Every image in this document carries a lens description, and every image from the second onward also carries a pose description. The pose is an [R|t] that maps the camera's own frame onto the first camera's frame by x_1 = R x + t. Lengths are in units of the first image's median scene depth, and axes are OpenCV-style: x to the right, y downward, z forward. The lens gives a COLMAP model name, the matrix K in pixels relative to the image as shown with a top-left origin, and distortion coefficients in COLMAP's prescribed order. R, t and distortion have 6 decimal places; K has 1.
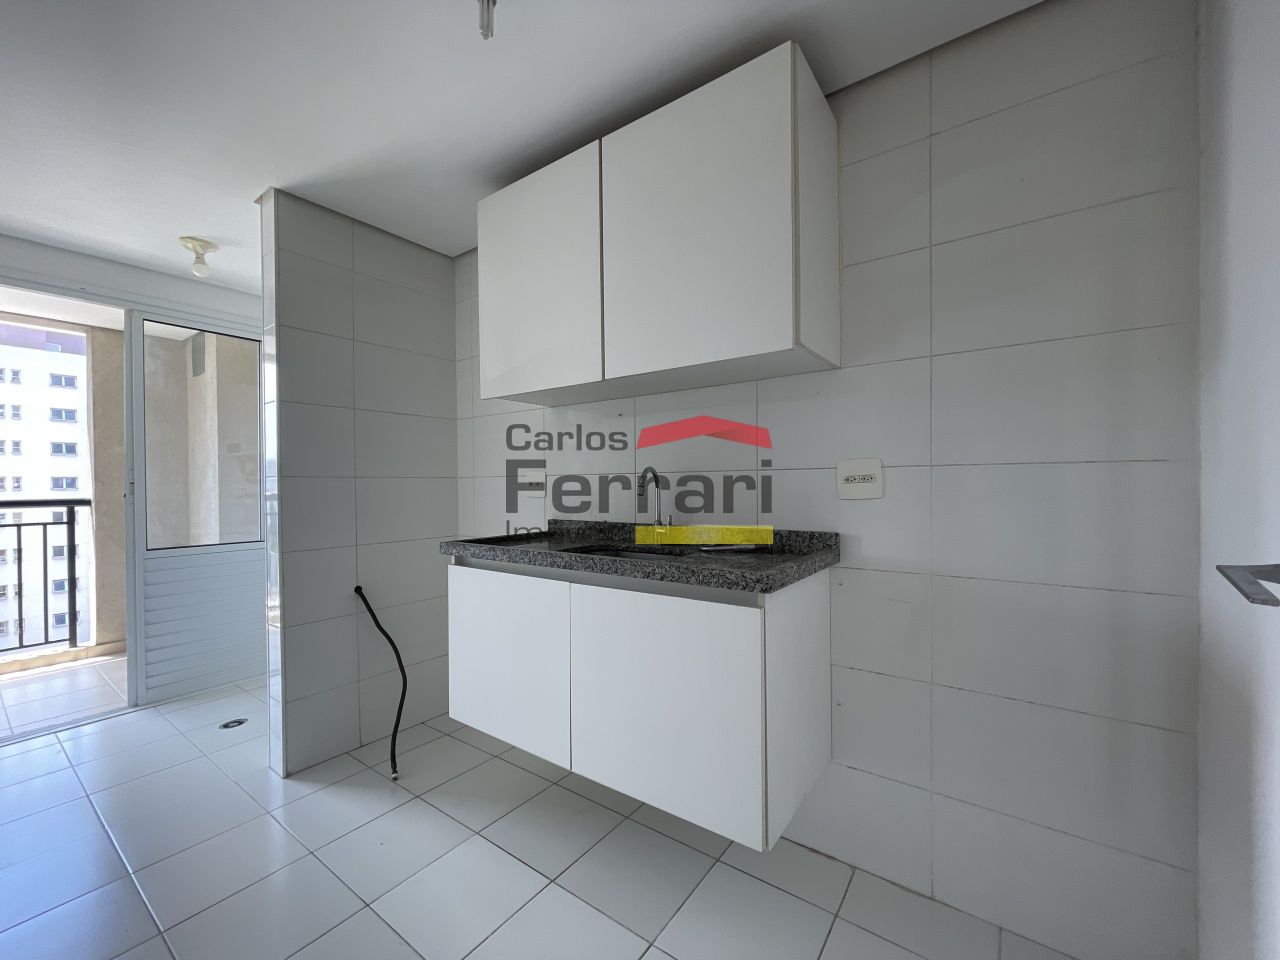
lens RADIAL K [[522.1, 0, 651.2], [0, 522.1, 492.3], [0, 0, 1]] dist [0.008283, 0.000701]
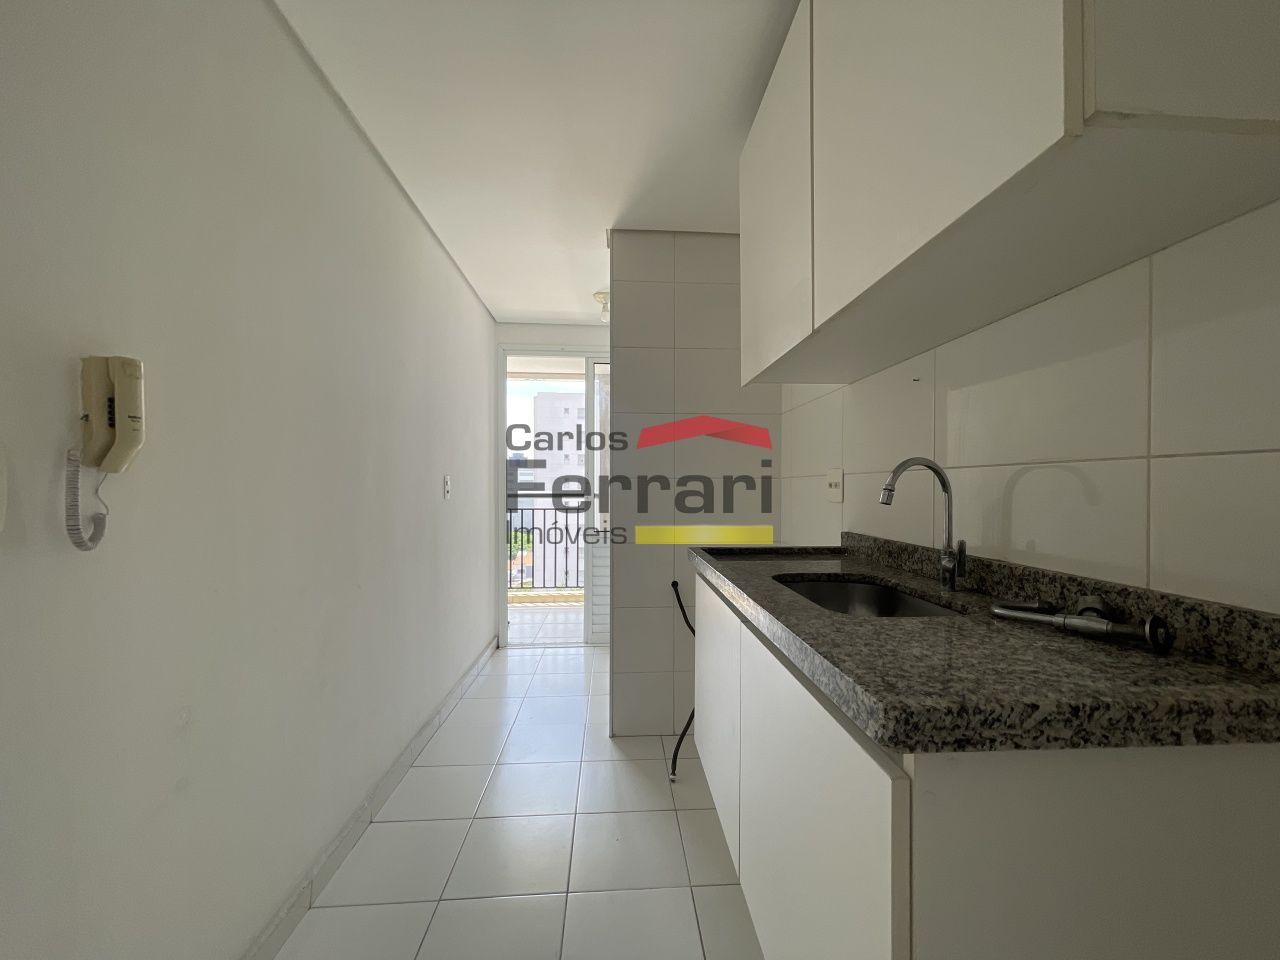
lens RADIAL K [[522.1, 0, 646.8], [0, 522.1, 491.7], [0, 0, 1]] dist [0.008283, 0.000701]
pose [[0.634490, 0.017089, -0.772742, 0.213811], [-0.017547, 0.999816, 0.007703, -0.007318], [0.772732, 0.008672, 0.634674, 0.294751]]
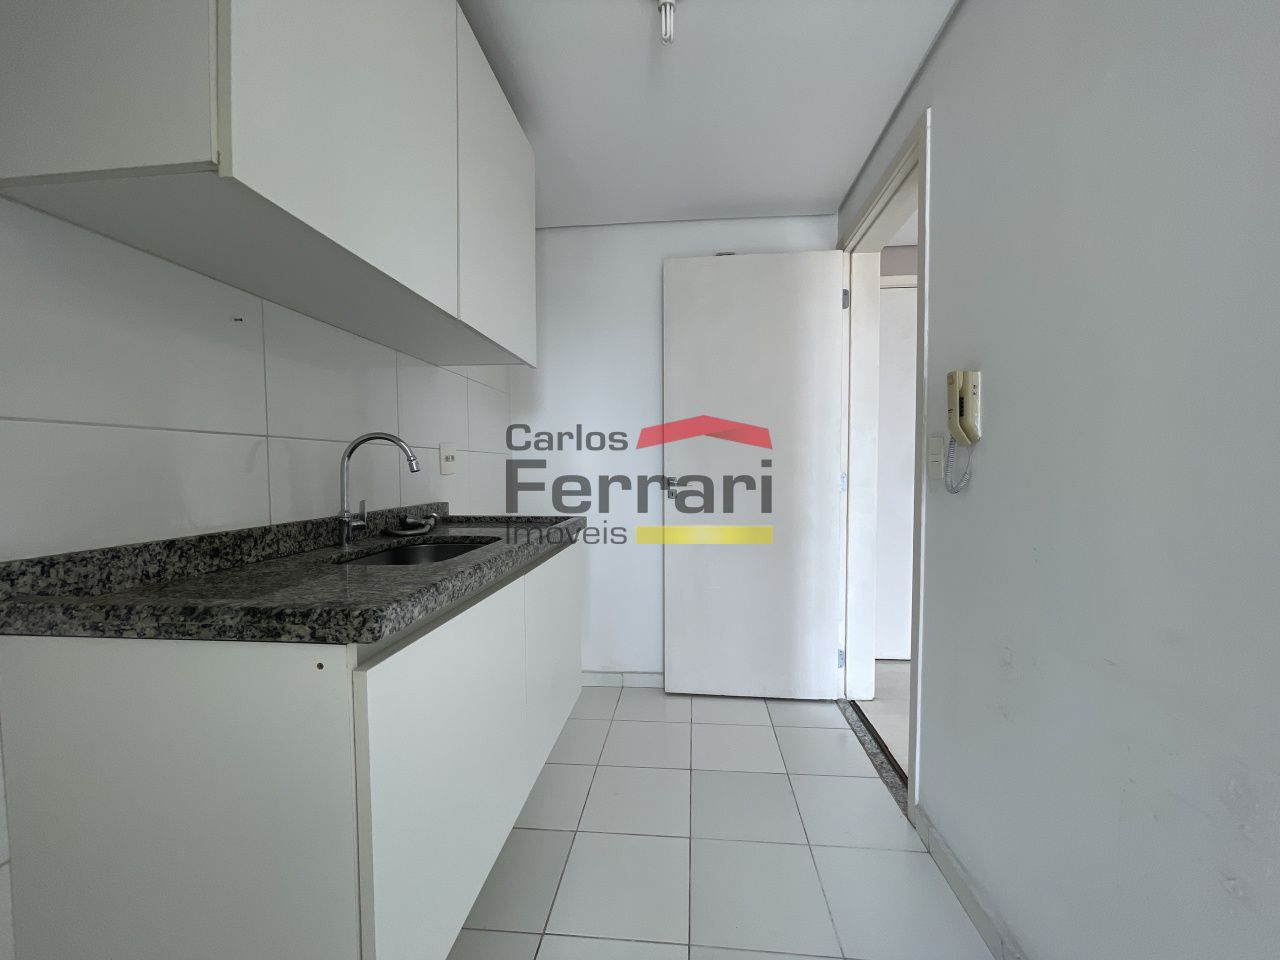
lens RADIAL K [[522.1, 0, 638.3], [0, 522.1, 484.4], [0, 0, 1]] dist [0.008283, 0.000701]
pose [[-0.503568, -0.024637, 0.863604, -0.644217], [0.003517, 0.999527, 0.030566, -0.000795], [-0.863948, 0.018429, -0.503243, 0.844509]]
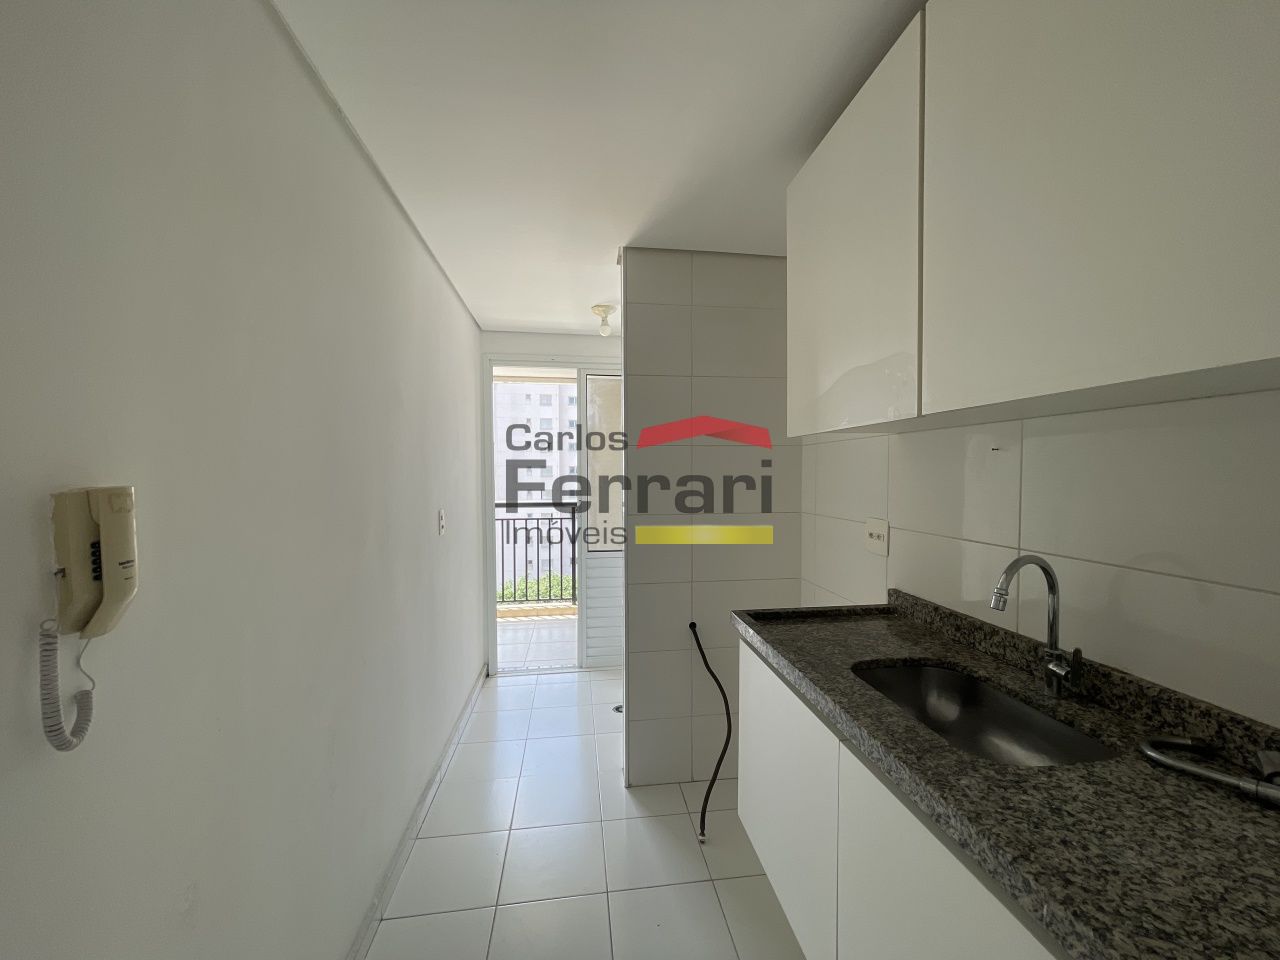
lens RADIAL K [[522.1, 0, 646.6], [0, 522.1, 493.7], [0, 0, 1]] dist [0.008283, 0.000701]
pose [[0.689172, 0.037140, -0.723646, 0.093876], [-0.012814, 0.999154, 0.039076, -0.104931], [0.724485, -0.017657, 0.689065, 0.258010]]
